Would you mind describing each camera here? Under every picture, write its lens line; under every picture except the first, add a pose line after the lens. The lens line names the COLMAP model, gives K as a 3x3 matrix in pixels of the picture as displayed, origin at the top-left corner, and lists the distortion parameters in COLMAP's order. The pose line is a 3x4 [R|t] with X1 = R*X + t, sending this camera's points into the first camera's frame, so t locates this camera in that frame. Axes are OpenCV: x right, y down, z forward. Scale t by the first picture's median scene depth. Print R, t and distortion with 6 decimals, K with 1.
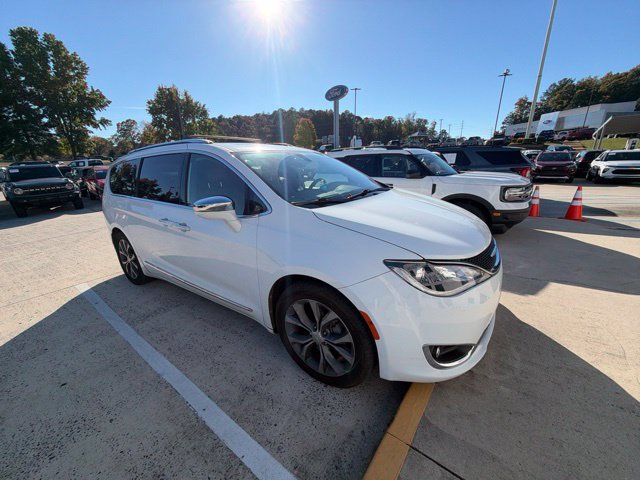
lens RADIAL K [[253.0, 0, 319.5], [0, 253.0, 241.8], [0, 0, 1]] dist [-0.001672, 0.000320]
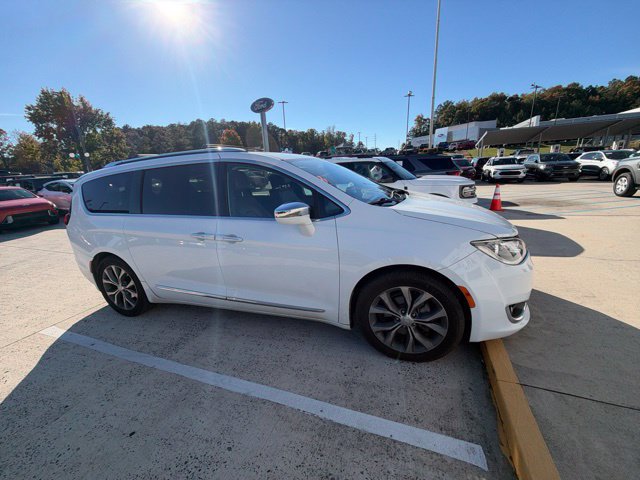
lens RADIAL K [[253.0, 0, 318.8], [0, 253.0, 242.7], [0, 0, 1]] dist [-0.001672, 0.000320]
pose [[0.962466, -0.099142, 0.252648, -0.357212], [0.108274, 0.993867, -0.022467, 0.010892], [-0.248871, 0.048979, 0.967297, -0.001893]]
